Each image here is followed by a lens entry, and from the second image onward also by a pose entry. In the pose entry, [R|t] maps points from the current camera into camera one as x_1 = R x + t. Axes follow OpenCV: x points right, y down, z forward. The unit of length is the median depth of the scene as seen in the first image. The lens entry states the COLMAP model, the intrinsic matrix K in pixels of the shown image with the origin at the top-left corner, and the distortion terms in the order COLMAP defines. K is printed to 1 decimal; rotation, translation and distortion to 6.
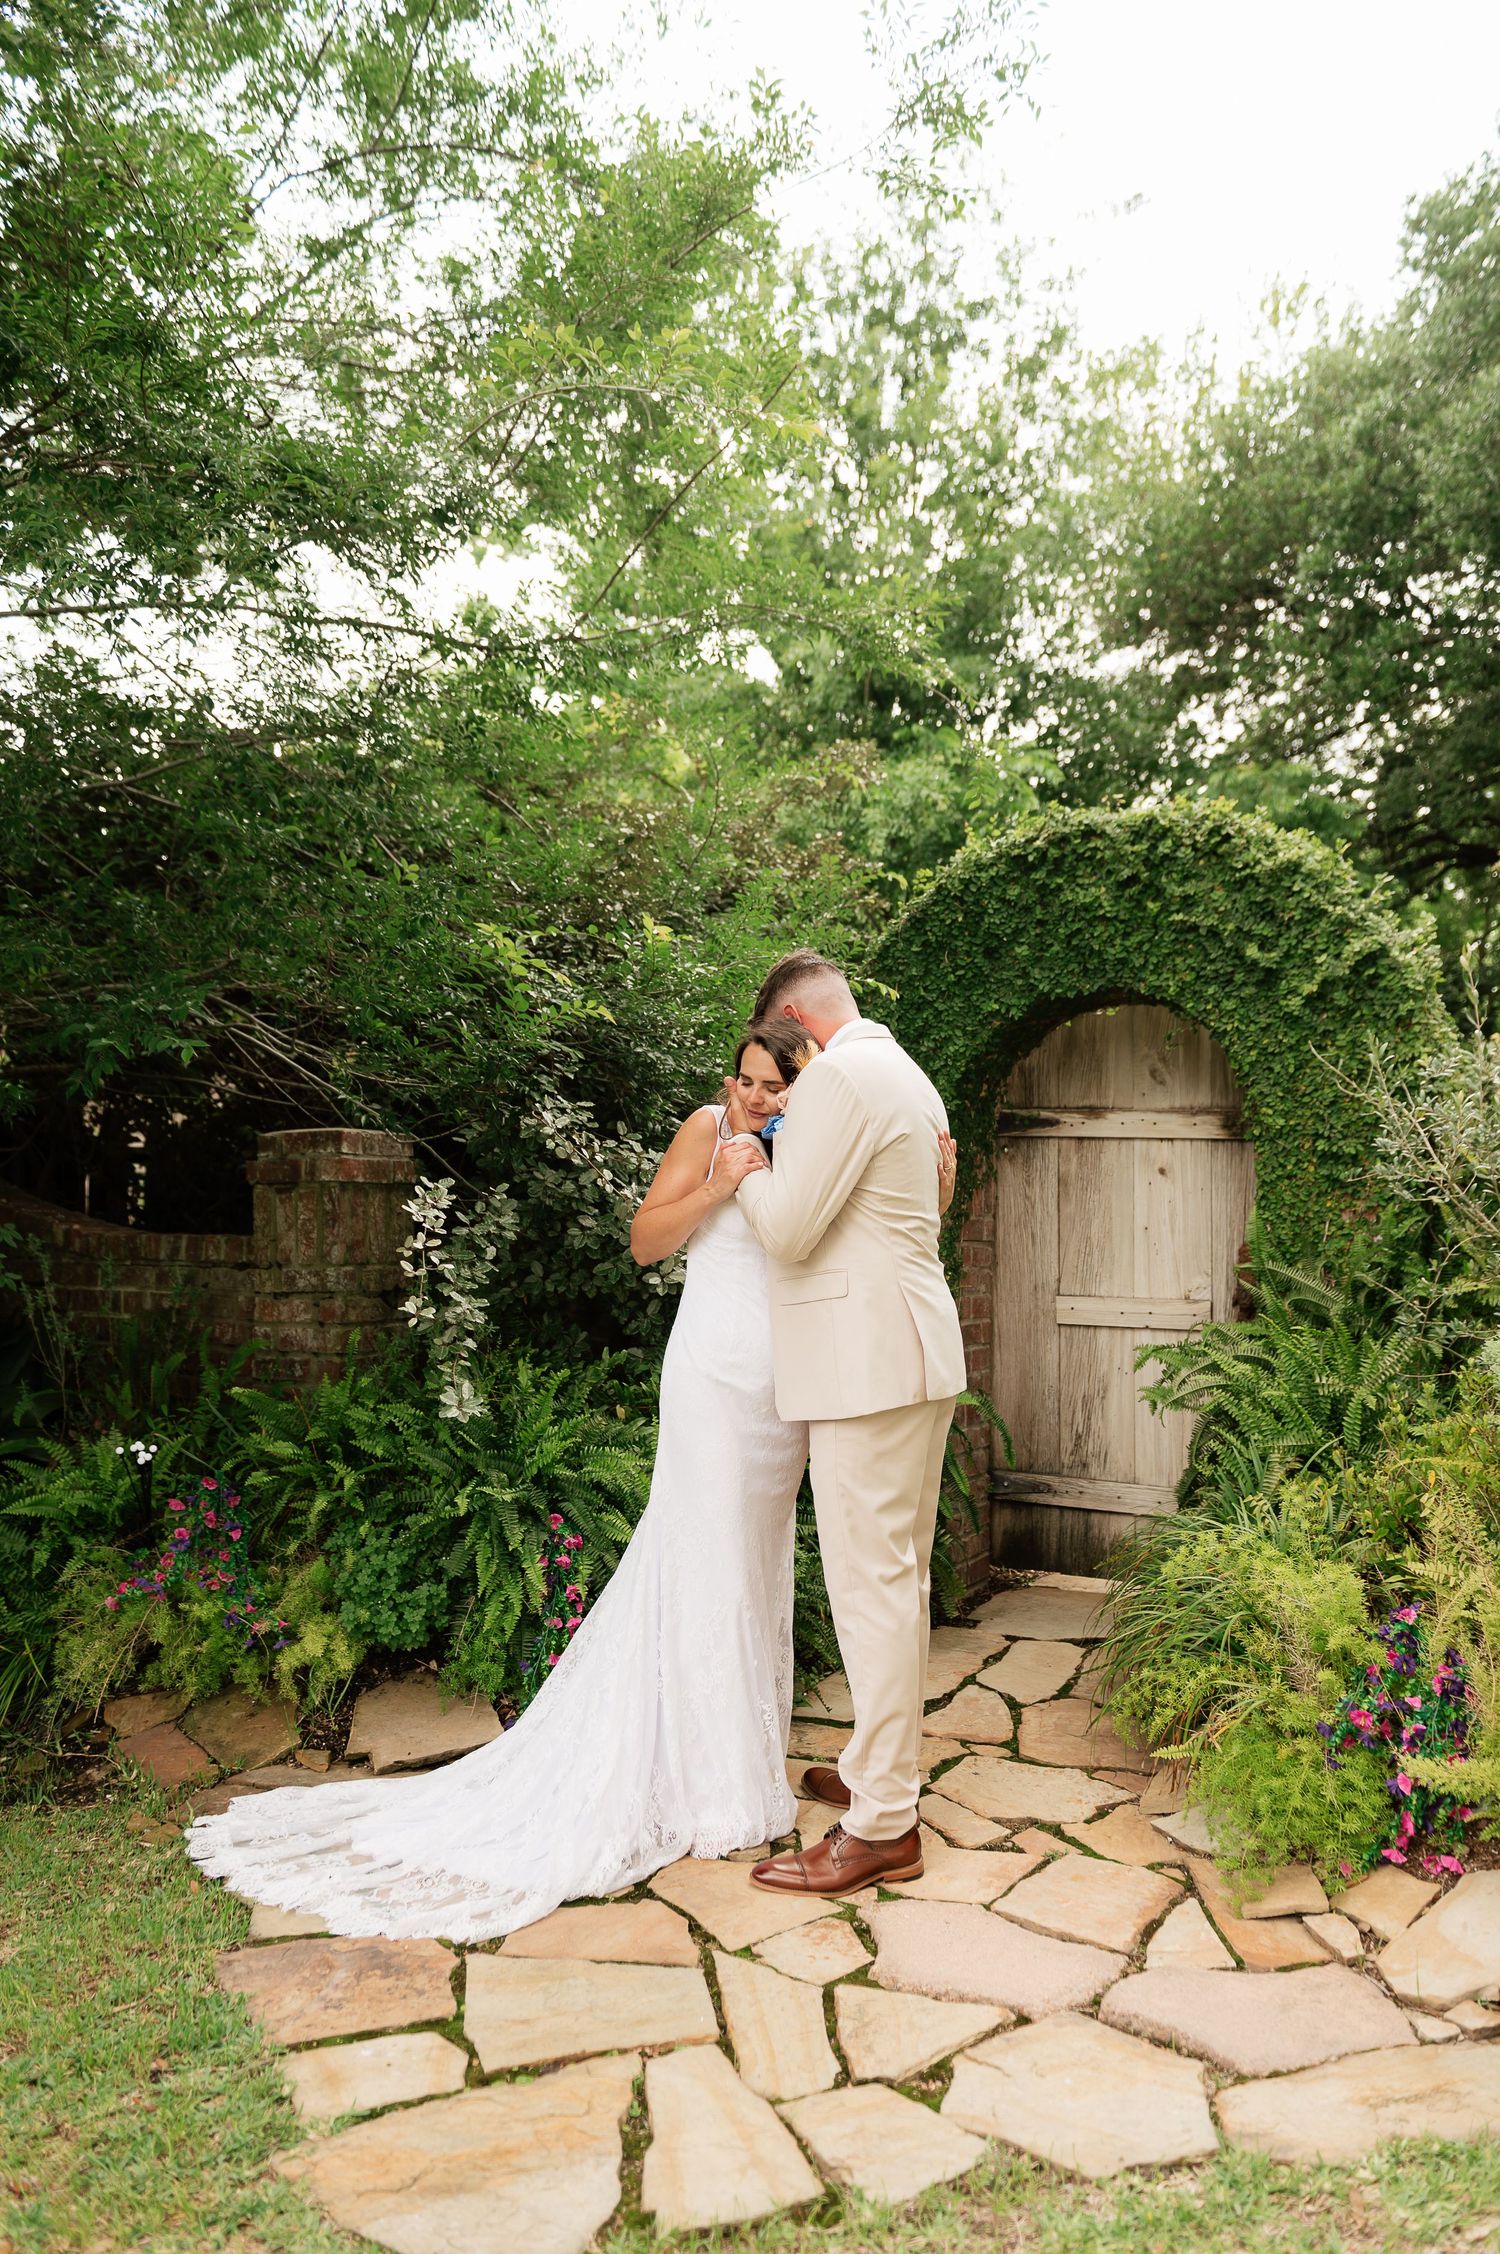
lens RADIAL K [[1633.3, 0, 756.6], [0, 1633.3, 1129.2], [0, 0, 1]] dist [-0.030522, 0.001761]
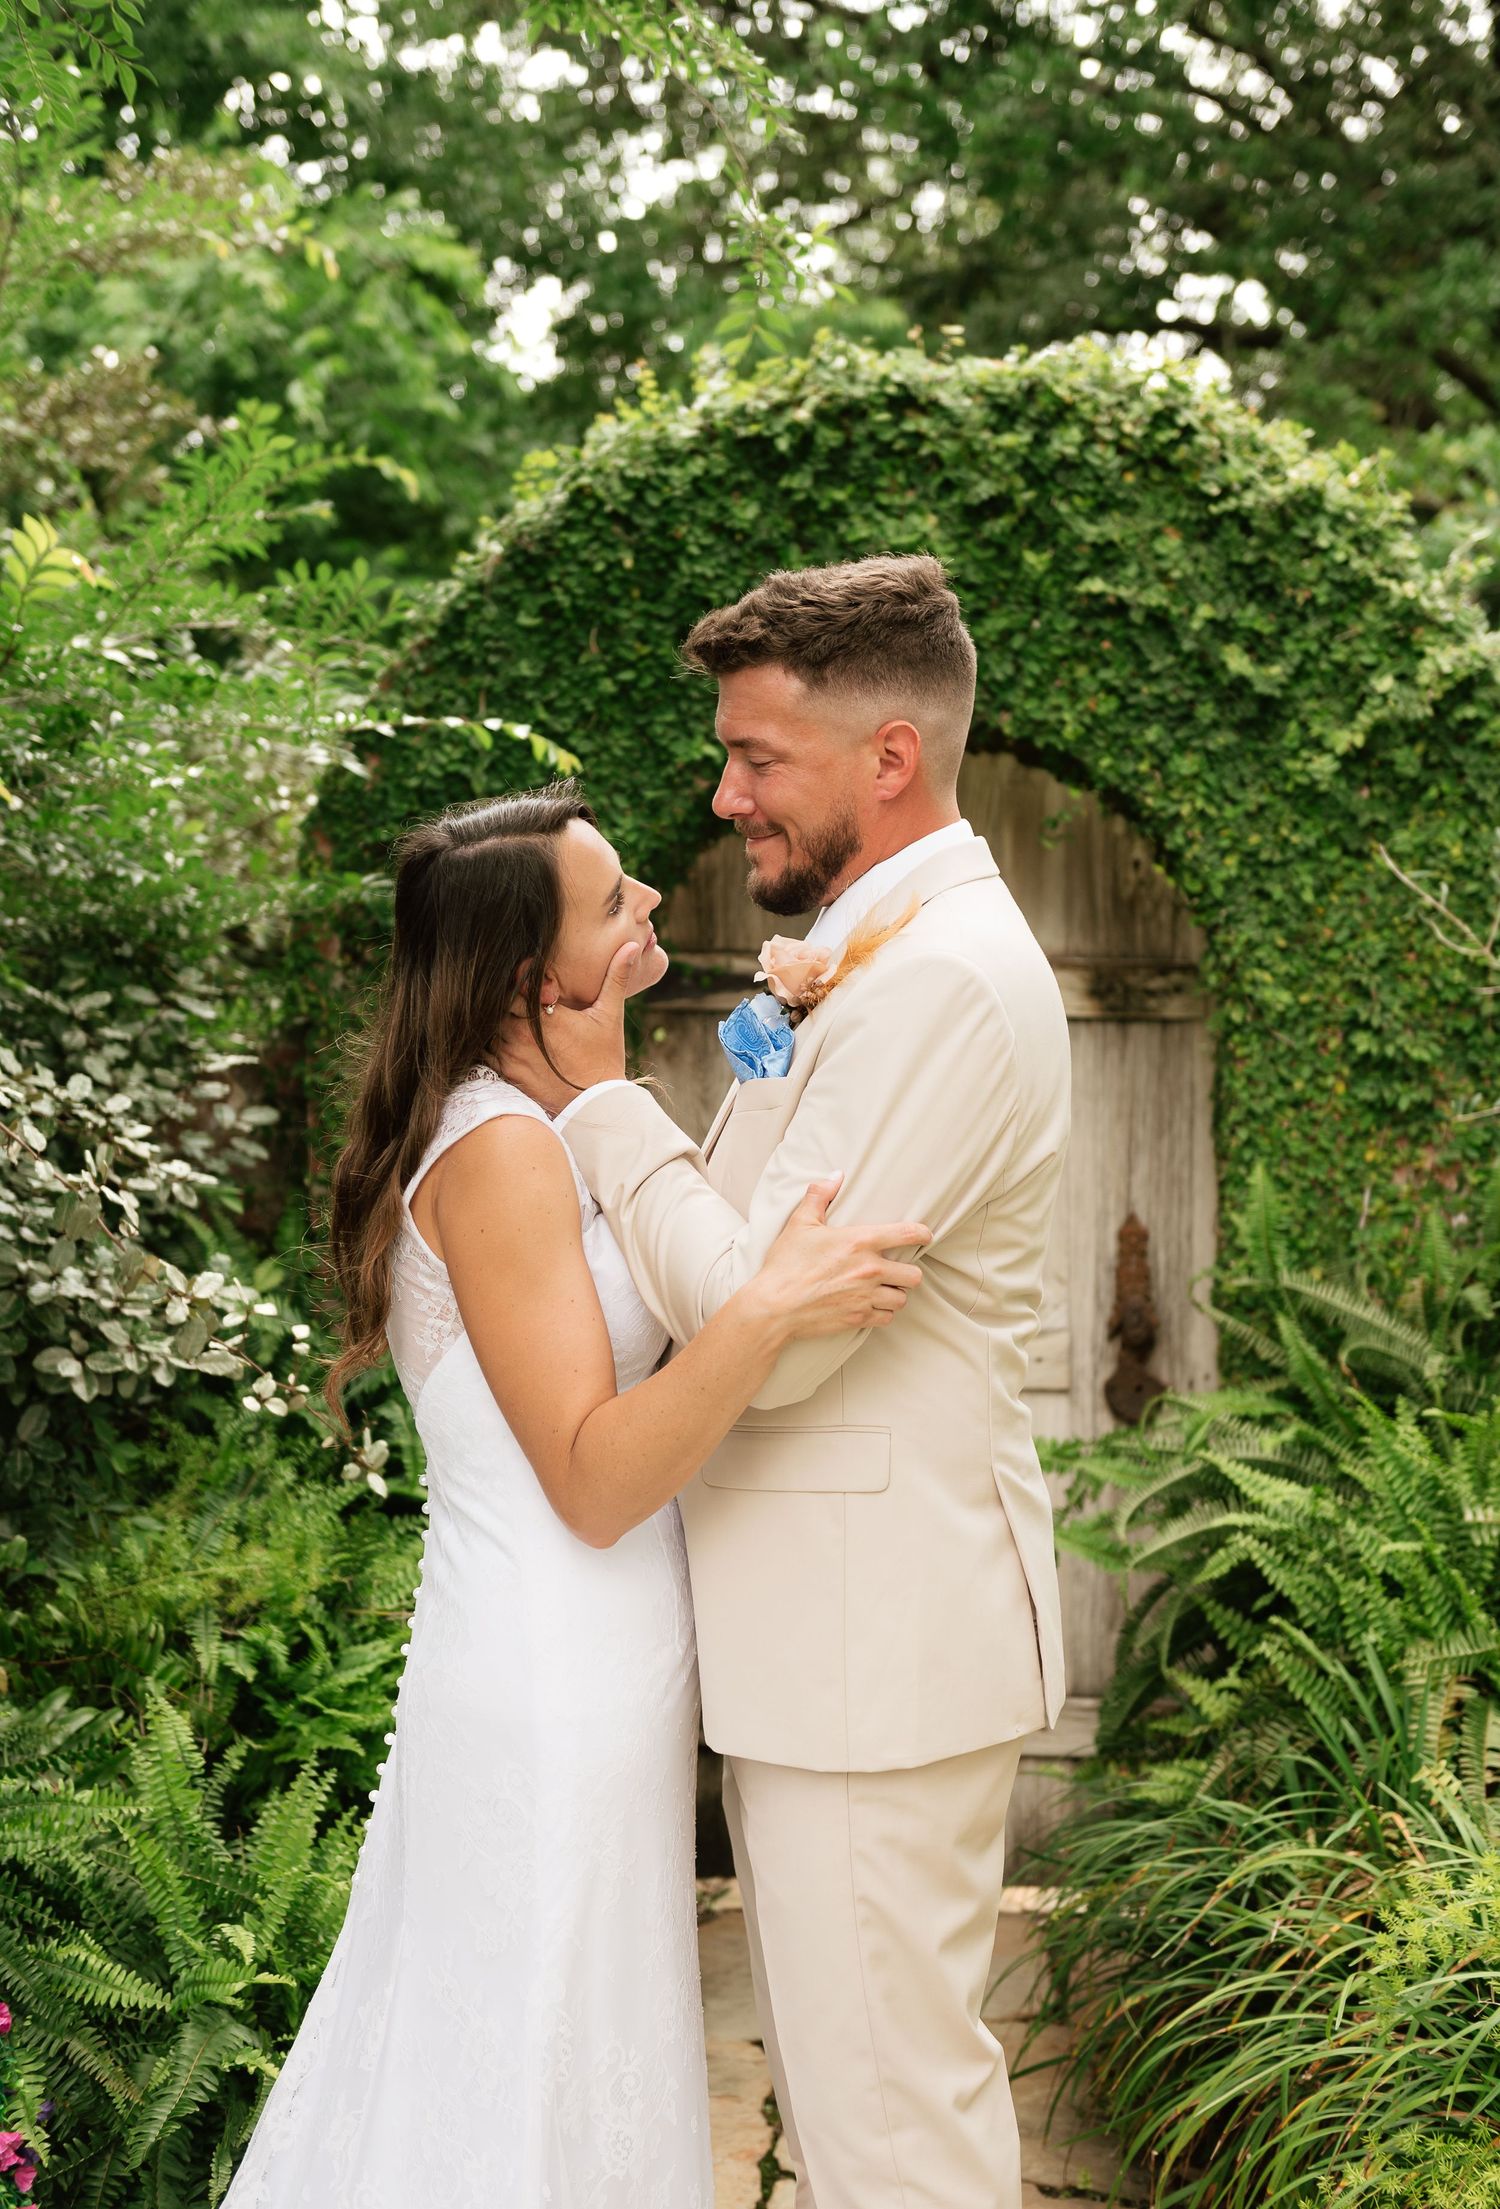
lens RADIAL K [[2868.2, 0, 758.5], [0, 2868.2, 1092.4], [0, 0, 1]] dist [-0.034492, 0.000000]
pose [[0.926540, -0.014965, 0.375899, -0.206577], [-0.008709, 0.998087, 0.061202, -0.033893], [-0.376096, -0.059980, 0.924638, 0.264527]]
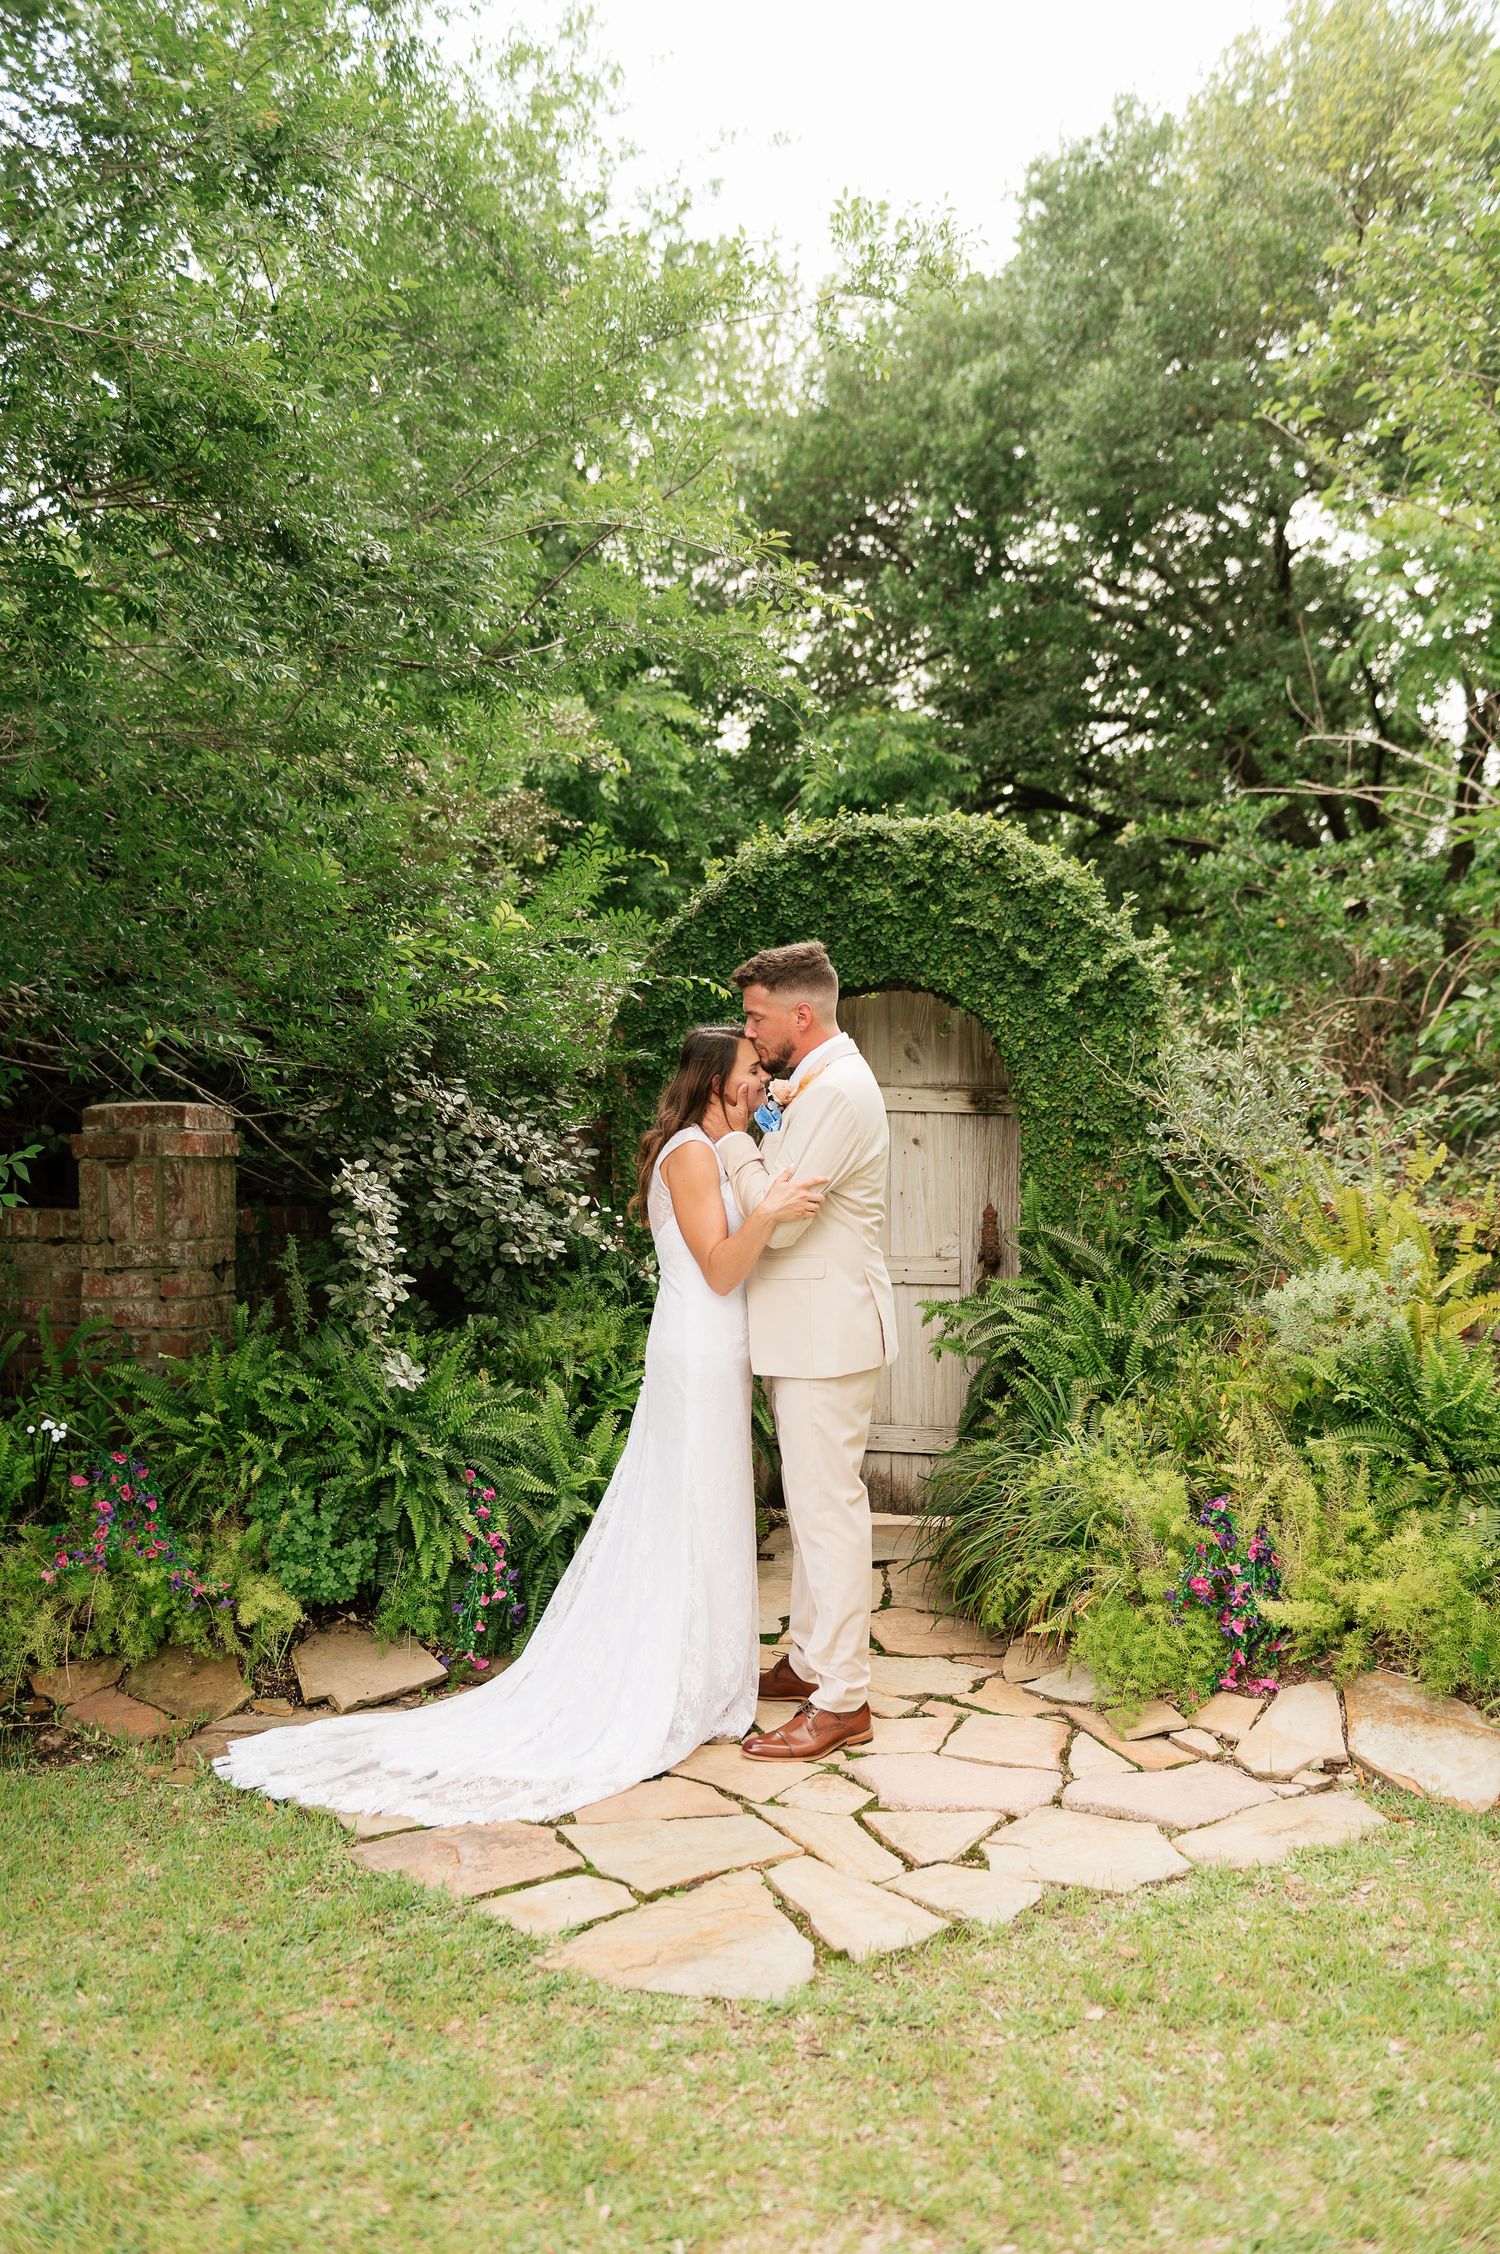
lens RADIAL K [[1888.9, 0, 733.5], [0, 1888.9, 1082.4], [0, 0, 1]] dist [-0.040761, -0.023749]
pose [[0.955457, 0.008235, 0.295015, -0.336913], [-0.013794, 0.999764, 0.016764, -0.046116], [-0.294807, -0.020087, 0.955346, -0.251565]]
